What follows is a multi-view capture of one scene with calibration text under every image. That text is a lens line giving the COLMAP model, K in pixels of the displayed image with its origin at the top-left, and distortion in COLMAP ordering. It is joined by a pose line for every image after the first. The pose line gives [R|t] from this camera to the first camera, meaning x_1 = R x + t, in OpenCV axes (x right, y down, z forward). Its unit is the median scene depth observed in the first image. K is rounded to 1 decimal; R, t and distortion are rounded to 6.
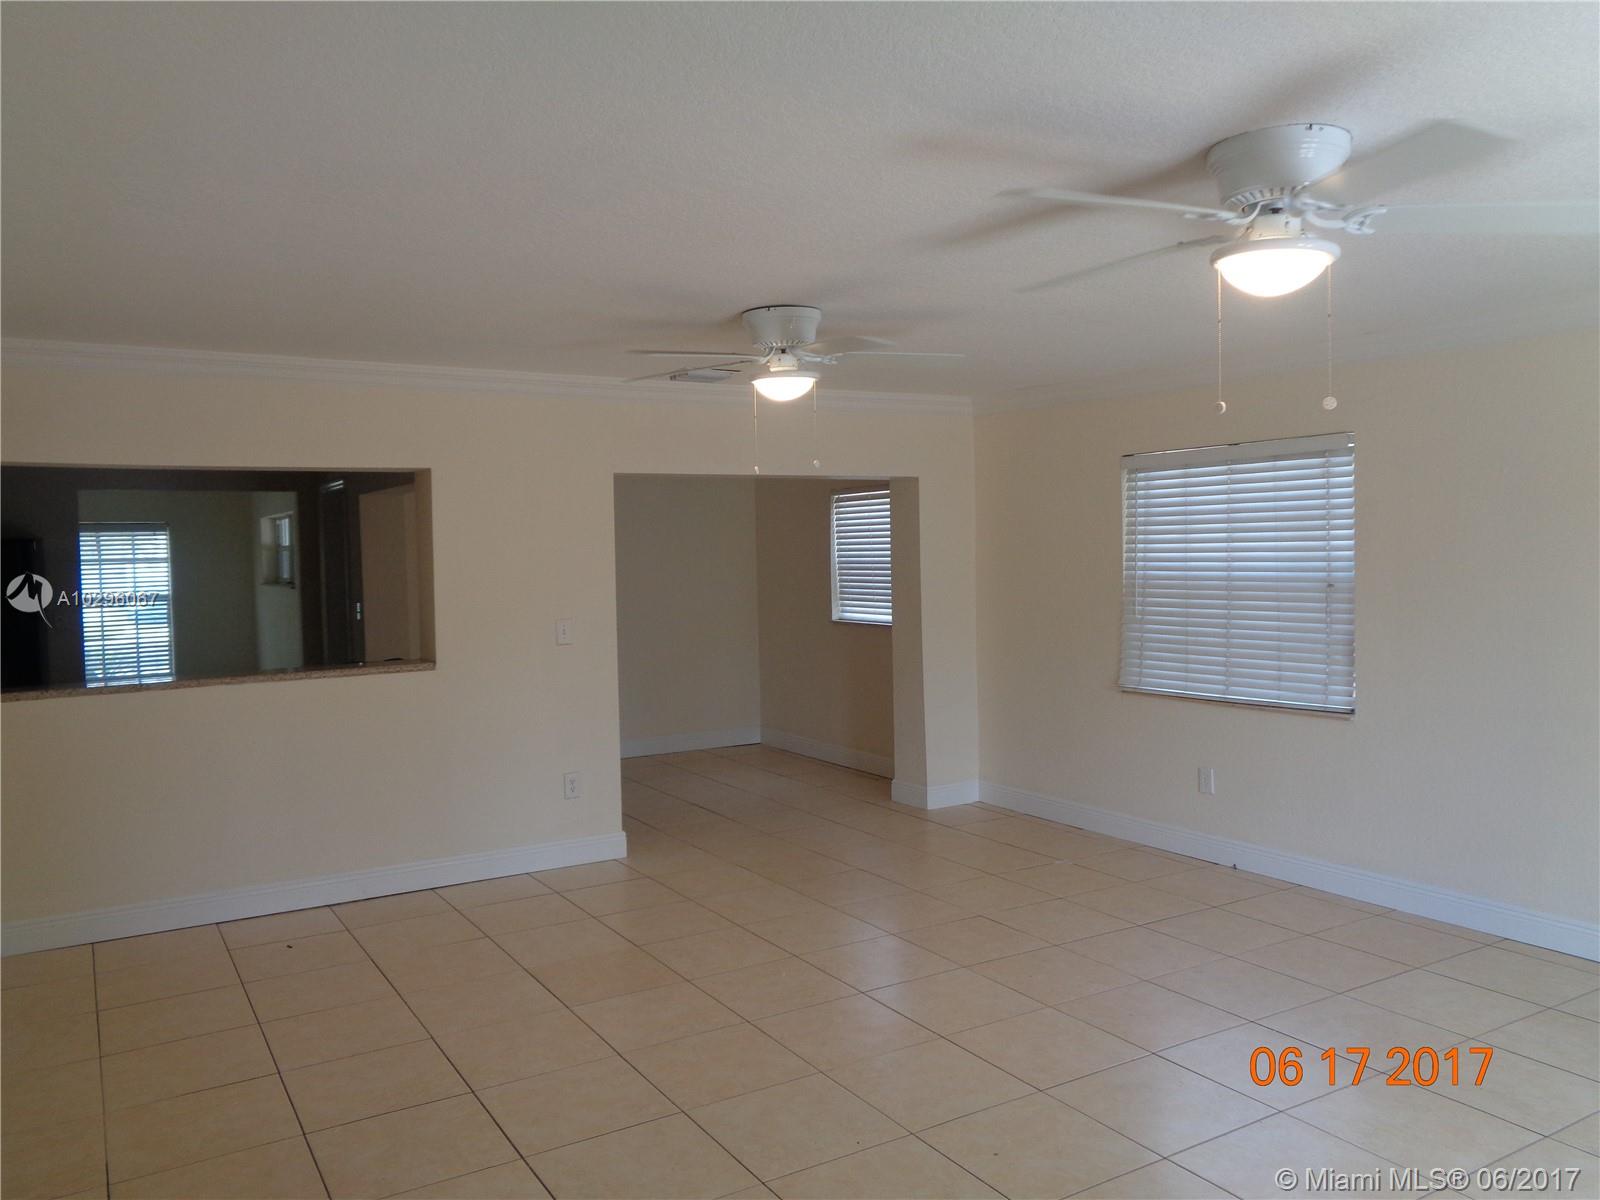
lens RADIAL K [[1204.2, 0, 800.0], [0, 1204.2, 600.0], [0, 0, 1]] dist [-0.005290, -0.000395]
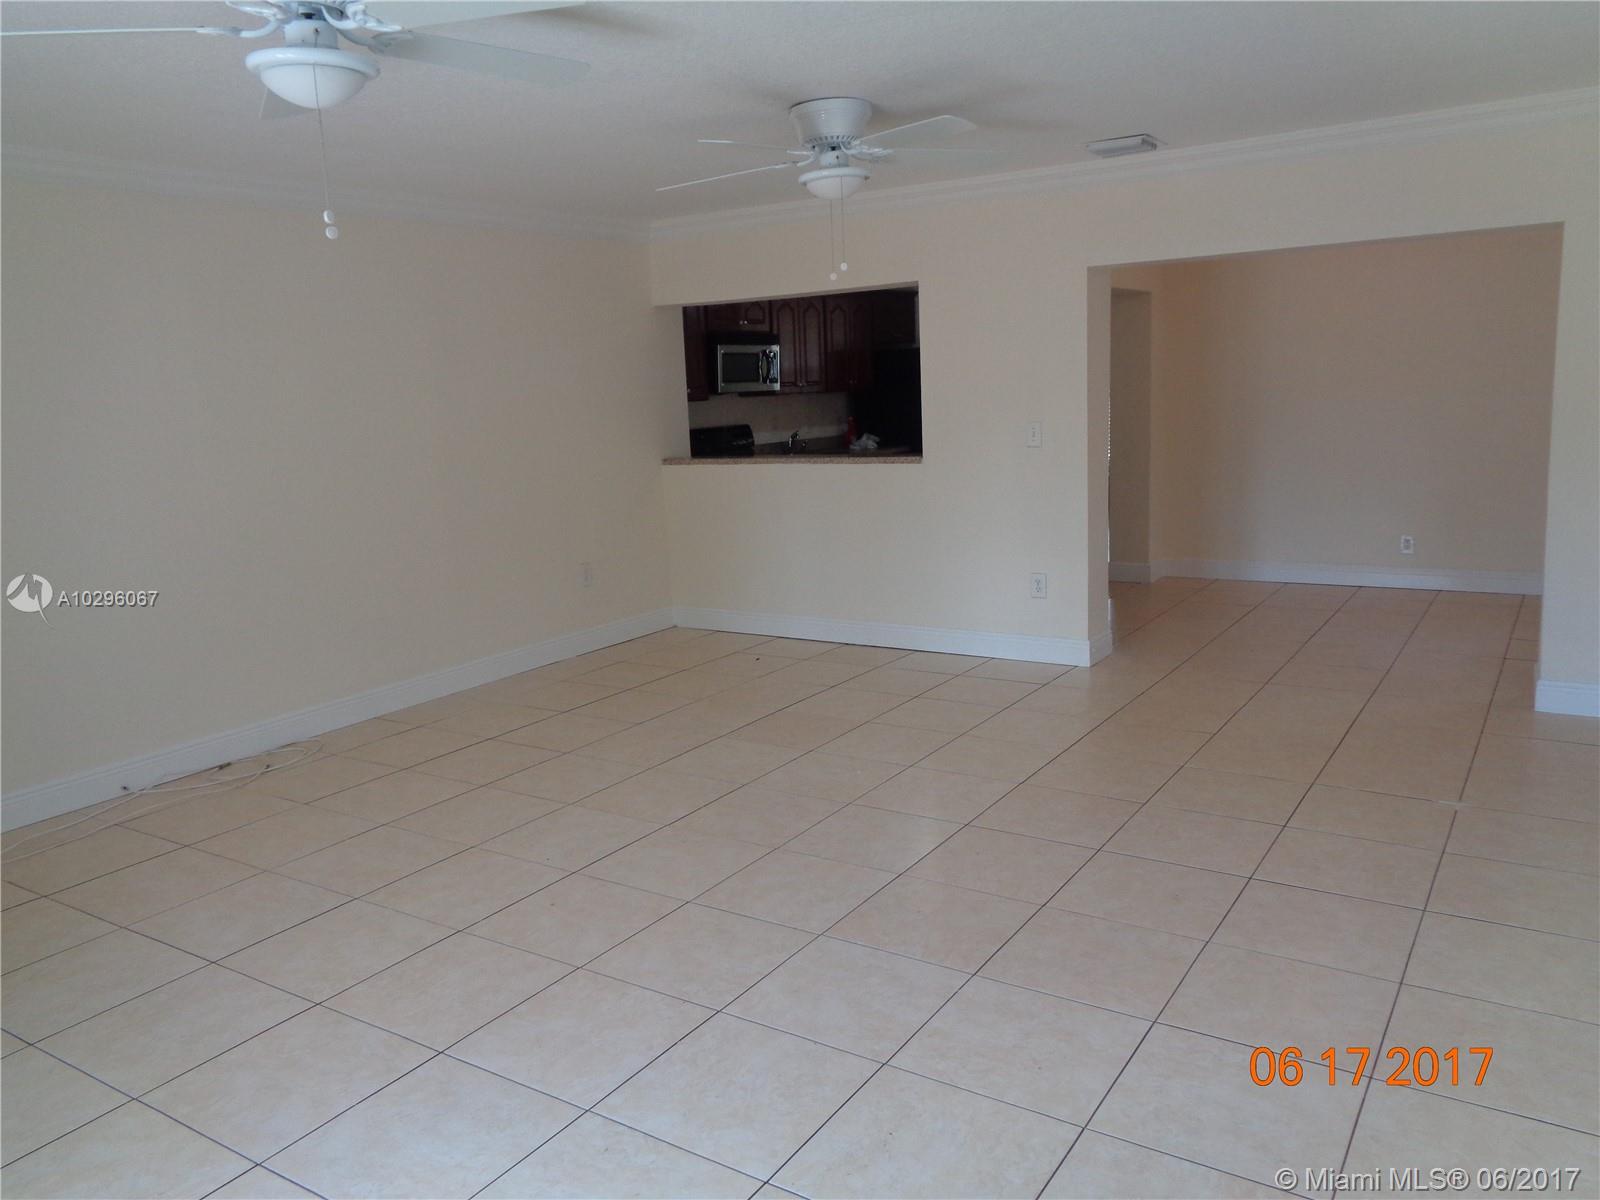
lens RADIAL K [[1204.2, 0, 800.0], [0, 1204.2, 600.0], [0, 0, 1]] dist [-0.005290, -0.000395]
pose [[0.436184, 0.167392, -0.884151, 0.664114], [0.000015, 0.982545, 0.186027, -0.026430], [0.899857, -0.081155, 0.428568, 0.387371]]
